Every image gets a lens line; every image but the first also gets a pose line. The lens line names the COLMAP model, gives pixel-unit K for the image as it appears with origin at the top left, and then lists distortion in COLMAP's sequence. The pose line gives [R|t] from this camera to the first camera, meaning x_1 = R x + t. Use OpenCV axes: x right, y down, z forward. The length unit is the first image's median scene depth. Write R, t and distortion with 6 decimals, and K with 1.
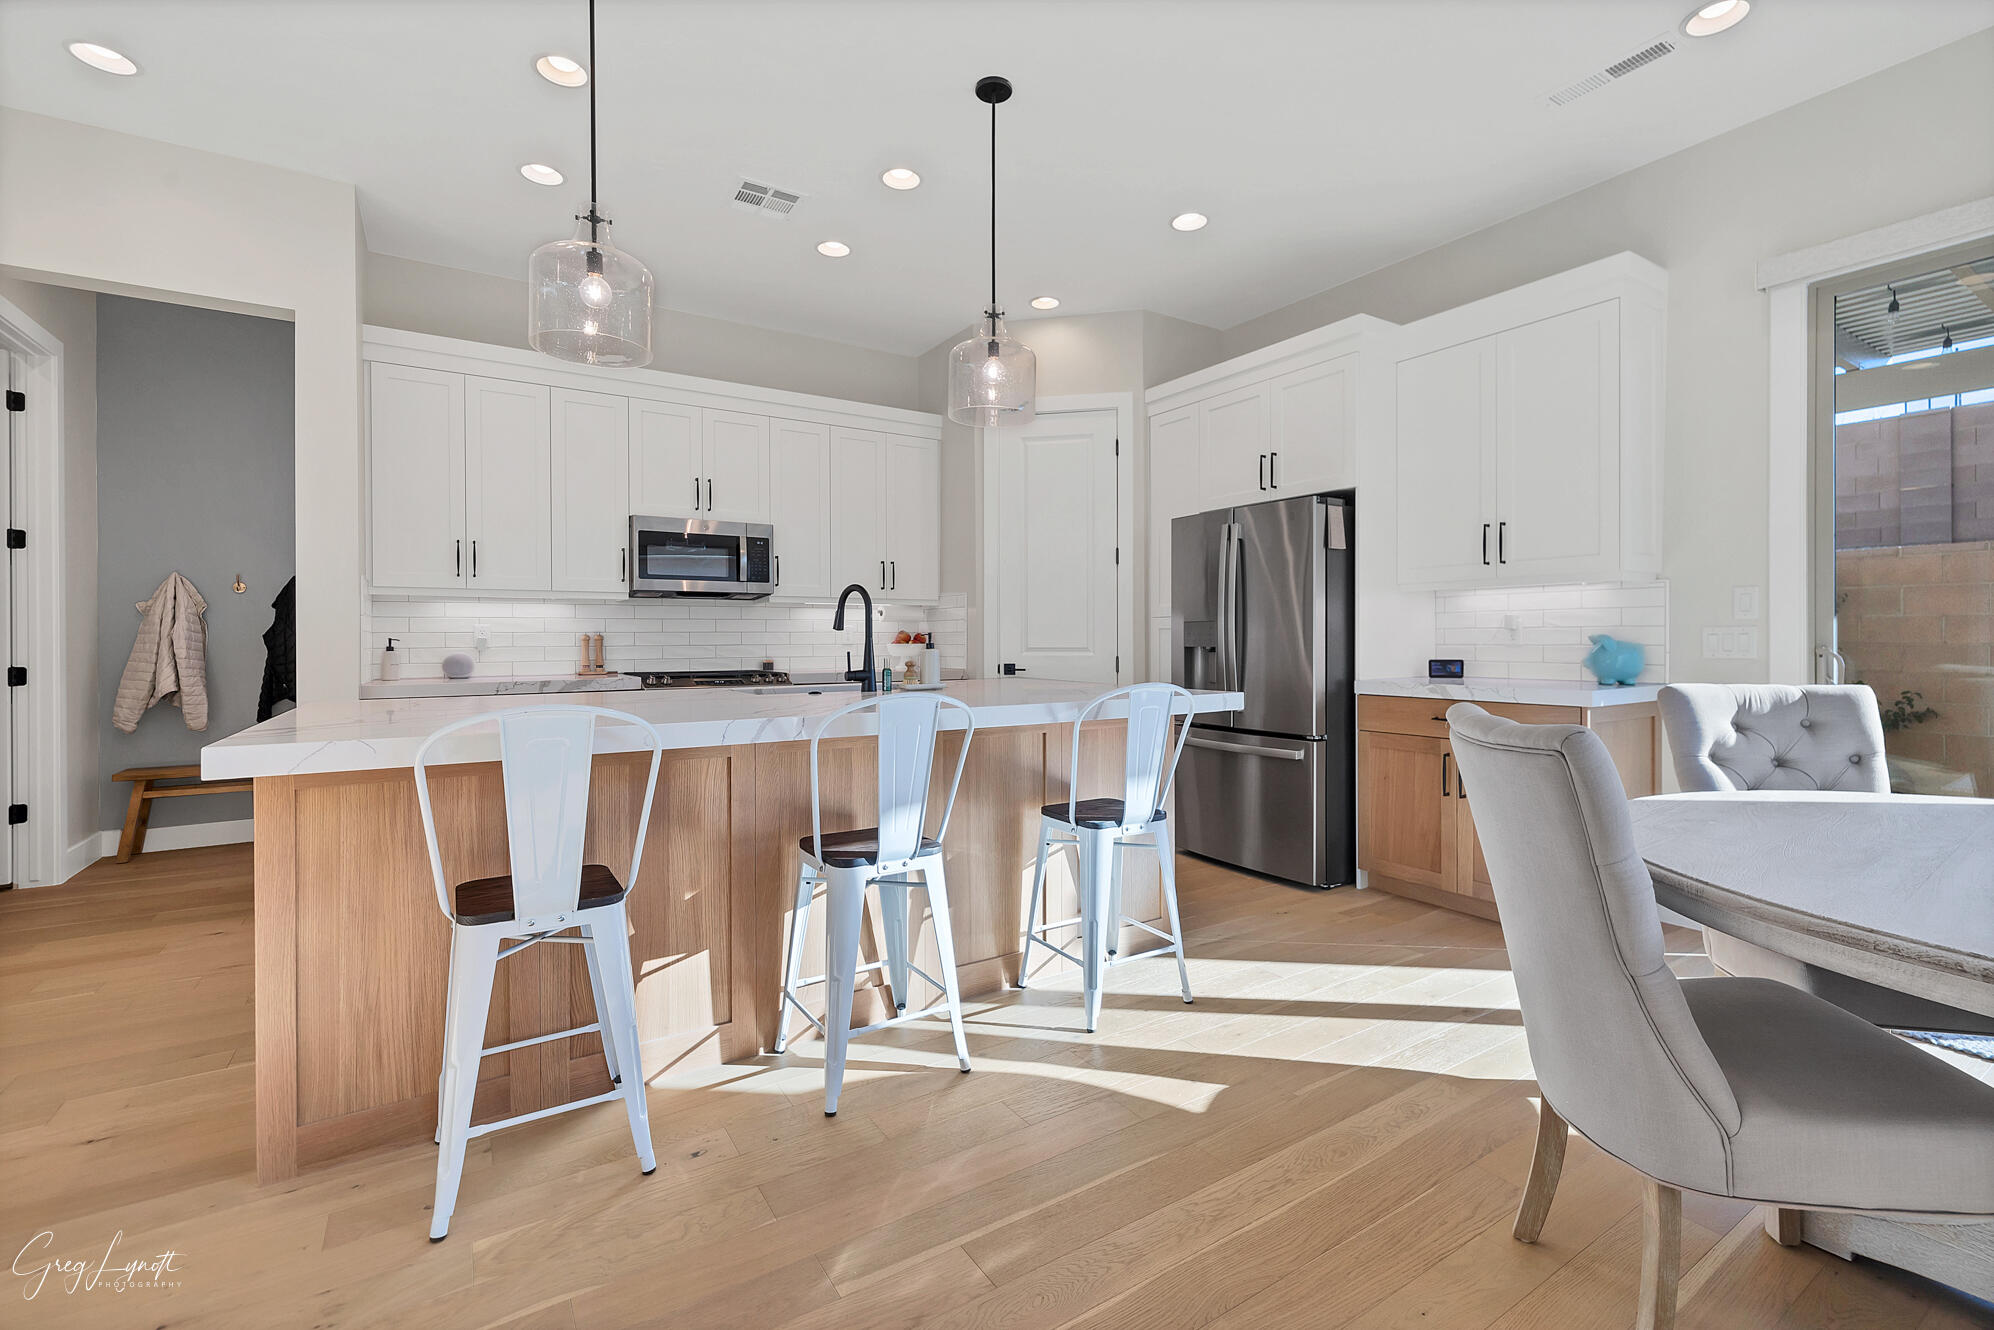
lens RADIAL K [[862.2, 0, 991.8], [0, 862.2, 642.9], [0, 0, 1]] dist [0.000551, 0.000846]
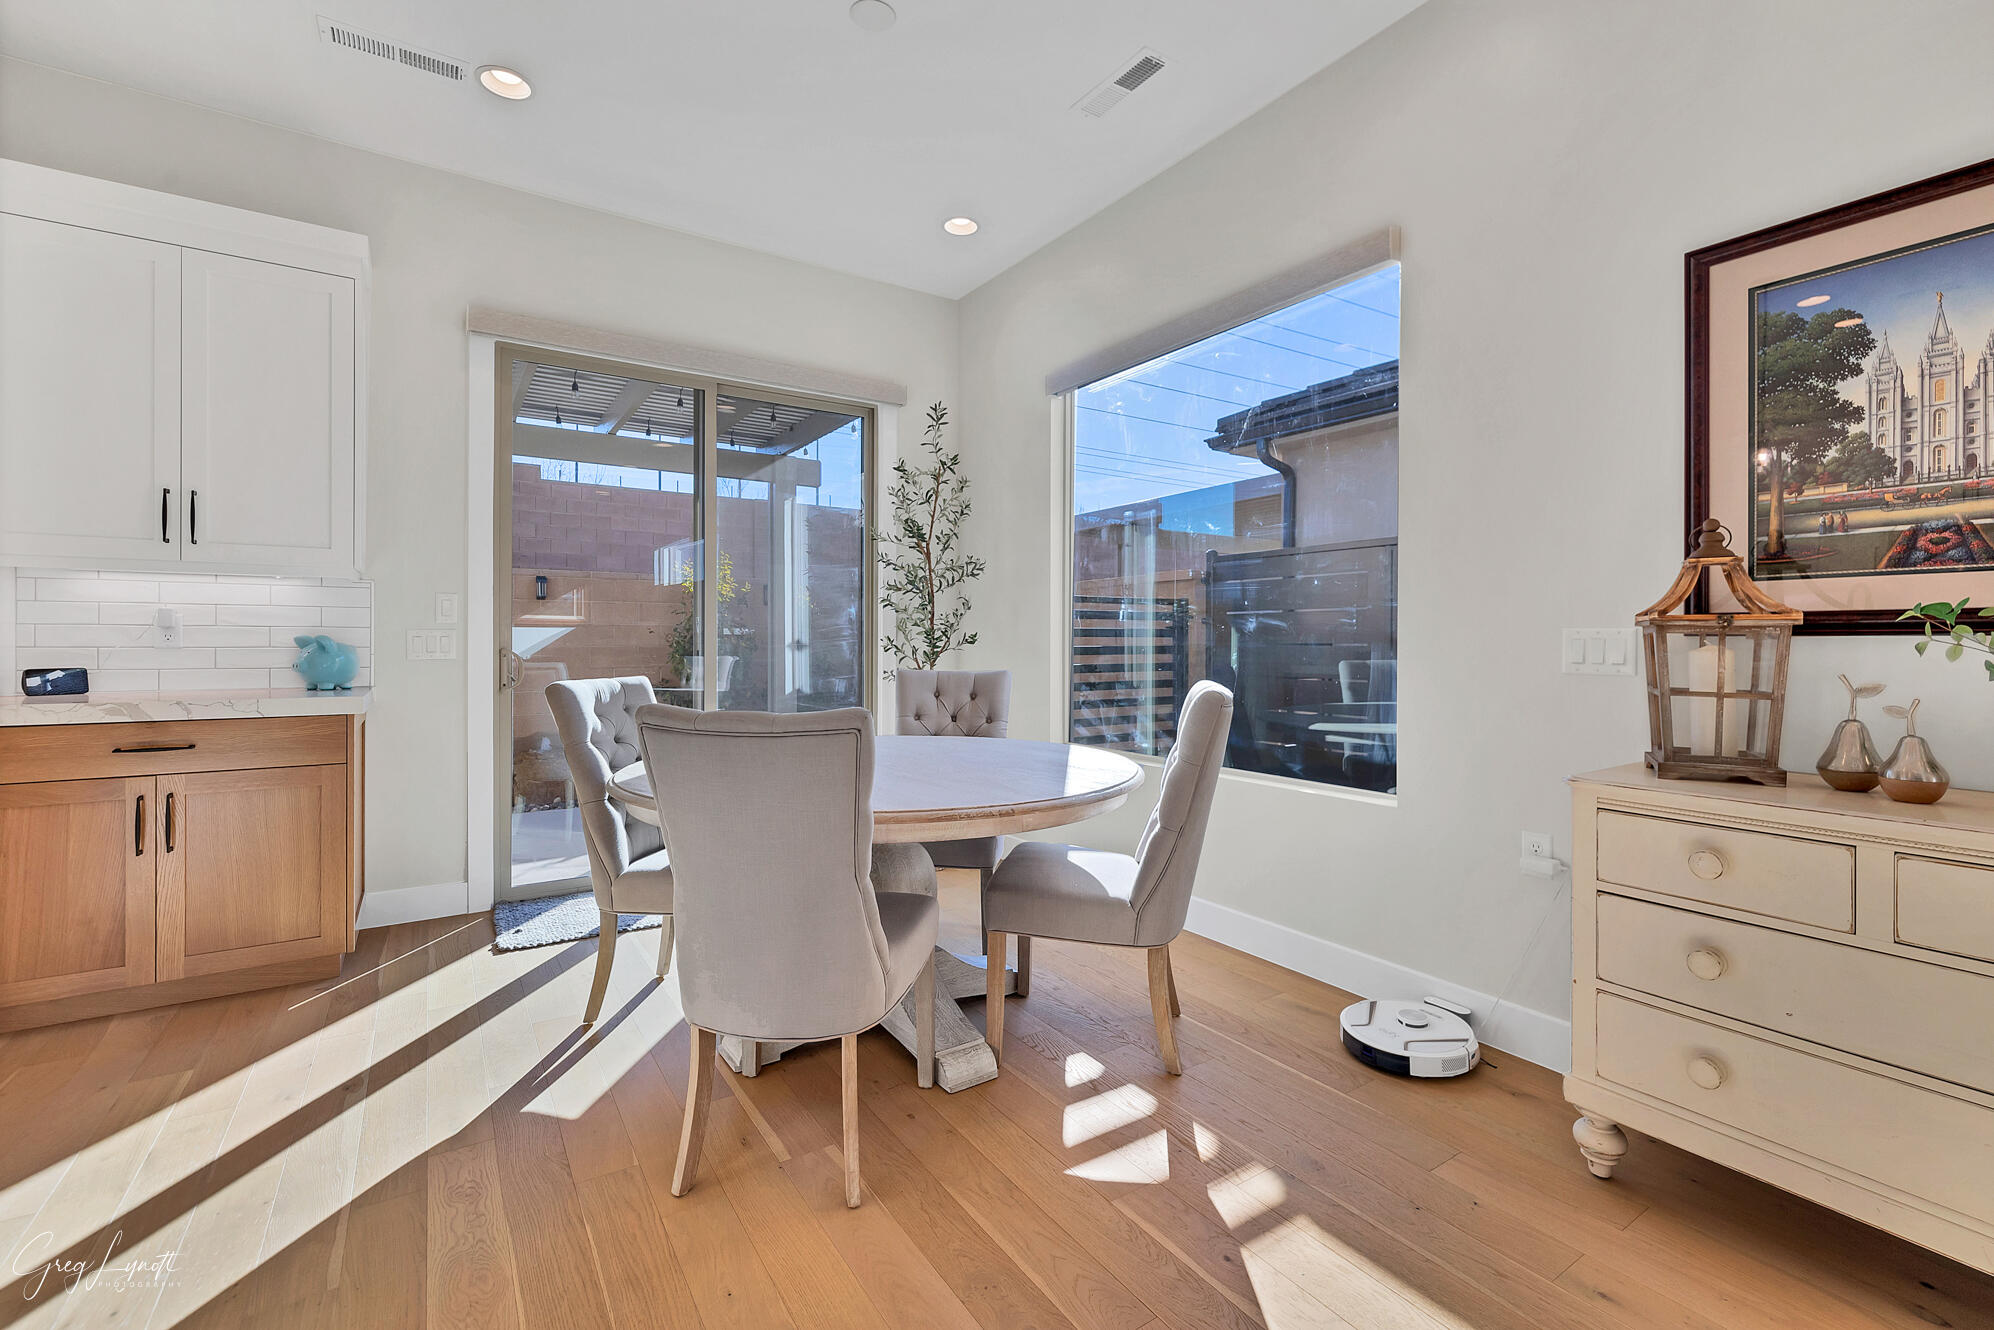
lens RADIAL K [[862.2, 0, 1011.2], [0, 862.2, 647.7], [0, 0, 1]] dist [0.000551, 0.000846]
pose [[-0.026216, -0.002813, 0.999652, -0.220160], [-0.000166, 0.999996, 0.002810, 0.000235], [-0.999656, -0.000092, -0.026216, 0.282694]]
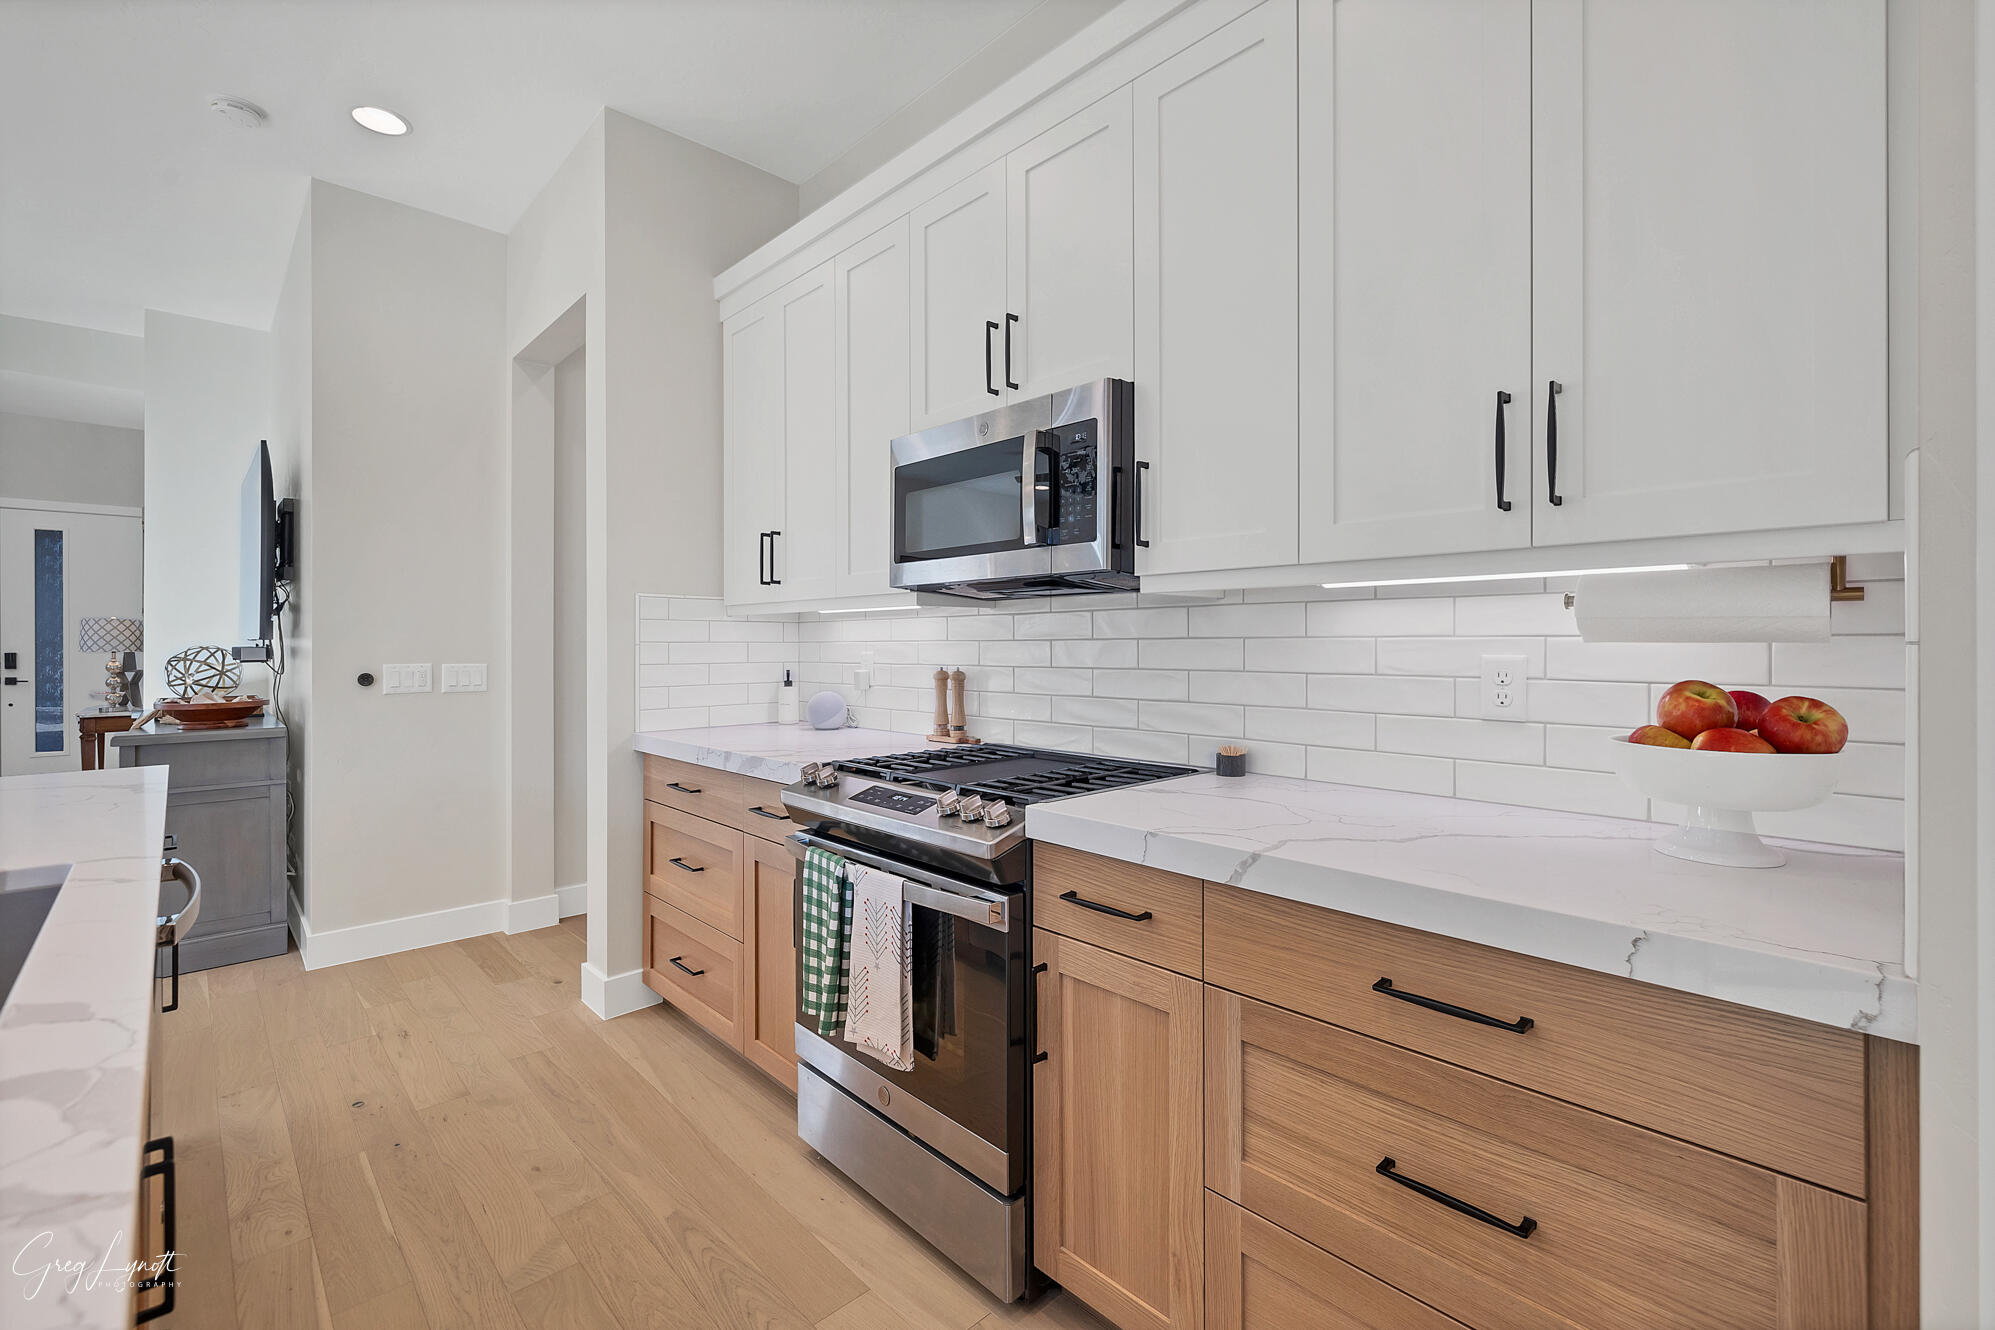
lens RADIAL K [[862.6, 0, 1004.1], [0, 862.6, 640.0], [0, 0, 1]] dist [0.000551, 0.000846]
pose [[0.196733, 0.000543, -0.980457, 0.118310], [-0.000743, 1.000000, 0.000405, -0.038872], [0.980457, 0.000649, 0.196734, 1.238617]]
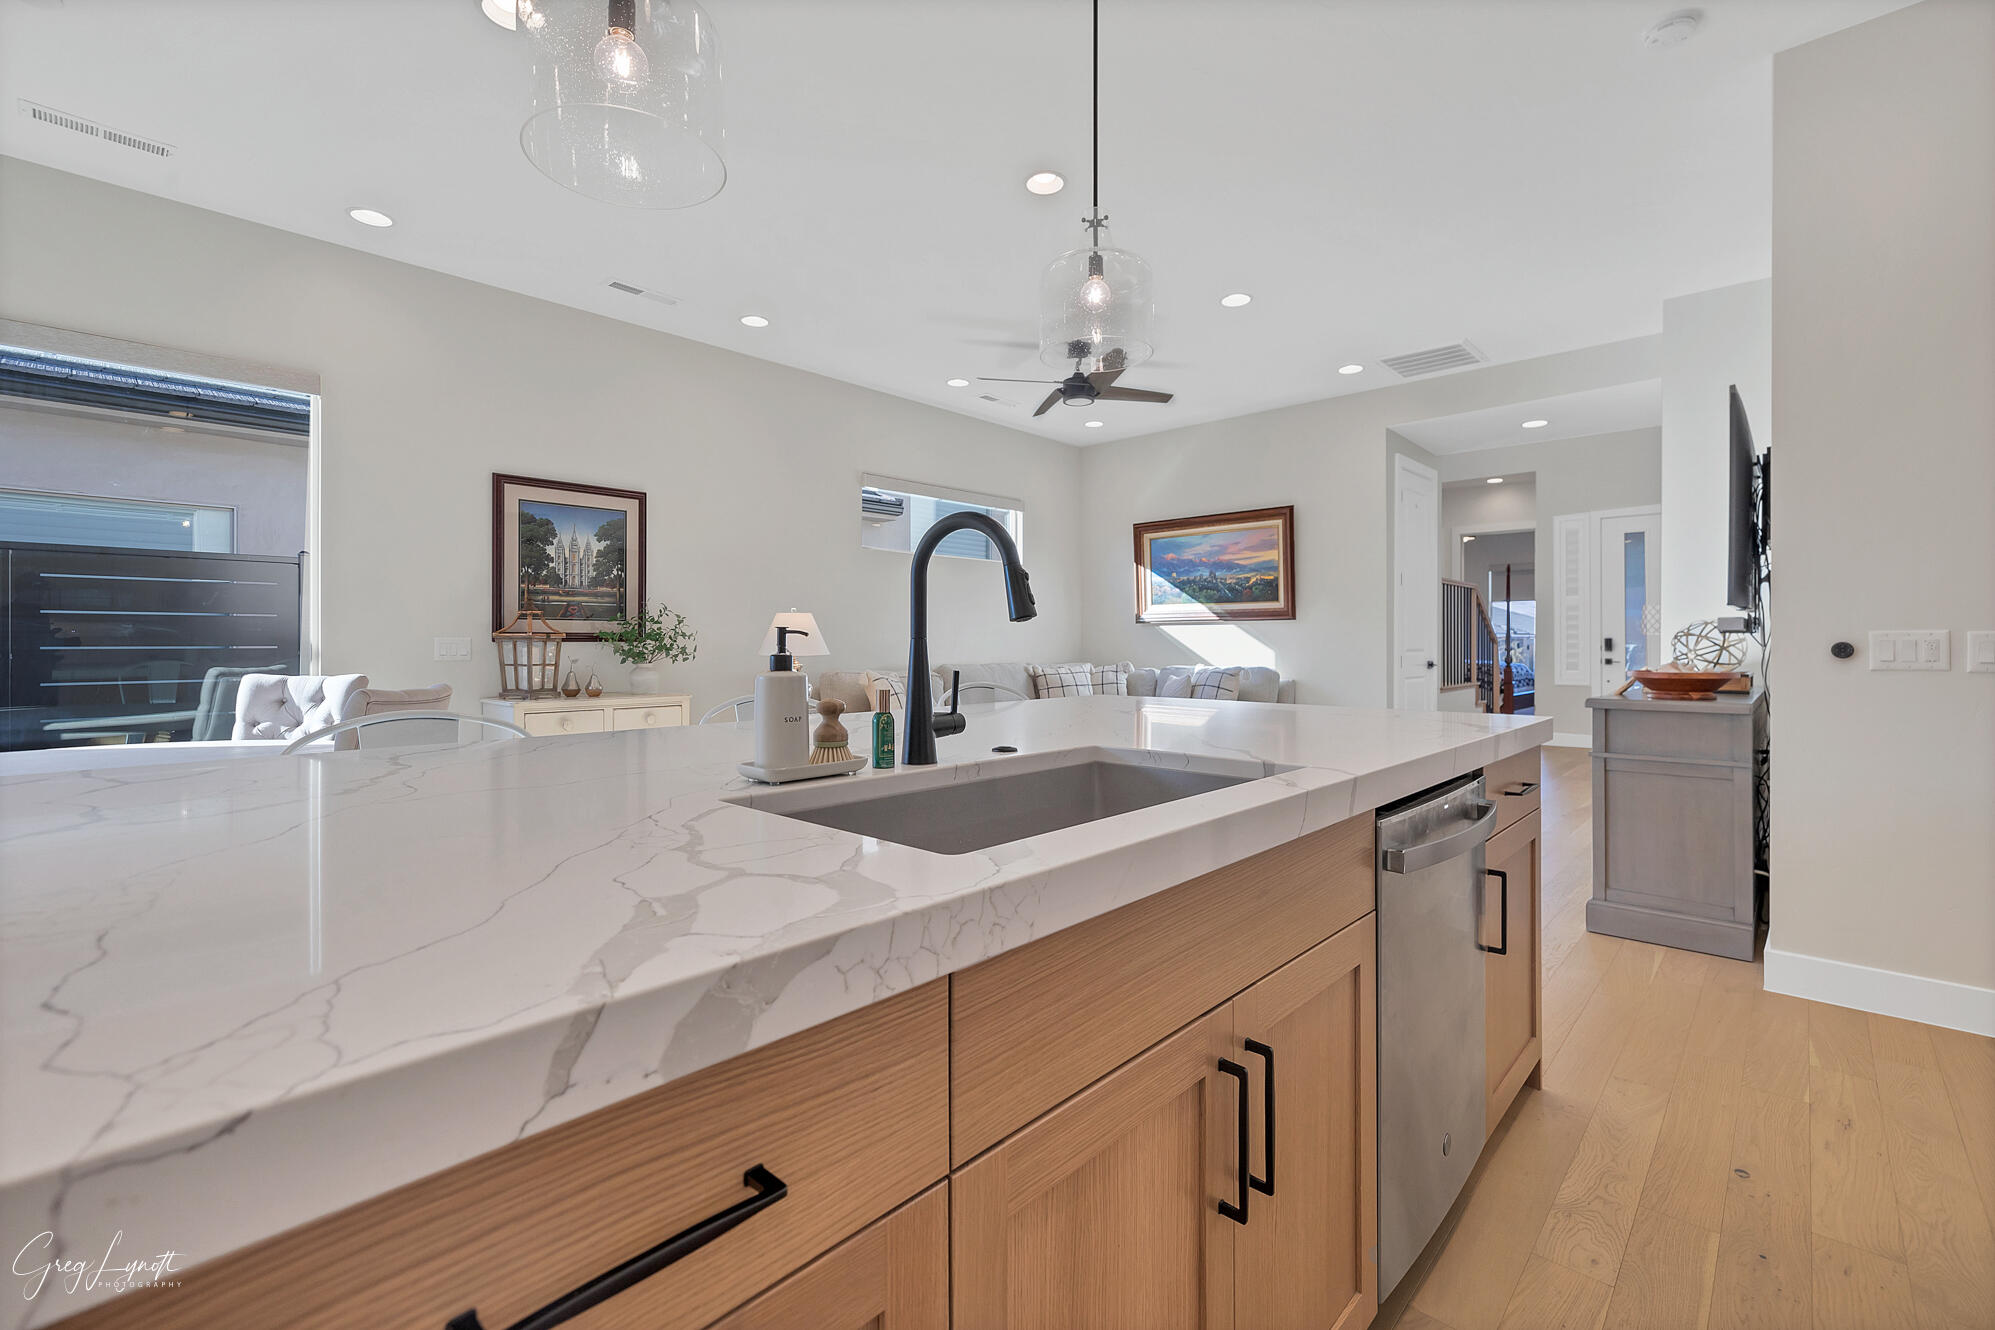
lens RADIAL K [[862.6, 0, 1005.5], [0, 862.6, 643.1], [0, 0, 1]] dist [0.000551, 0.000846]
pose [[-0.966161, 0.004804, -0.257895, -0.066784], [0.004061, 0.999986, 0.003415, -0.005049], [0.257908, 0.002253, -0.966167, 1.271286]]
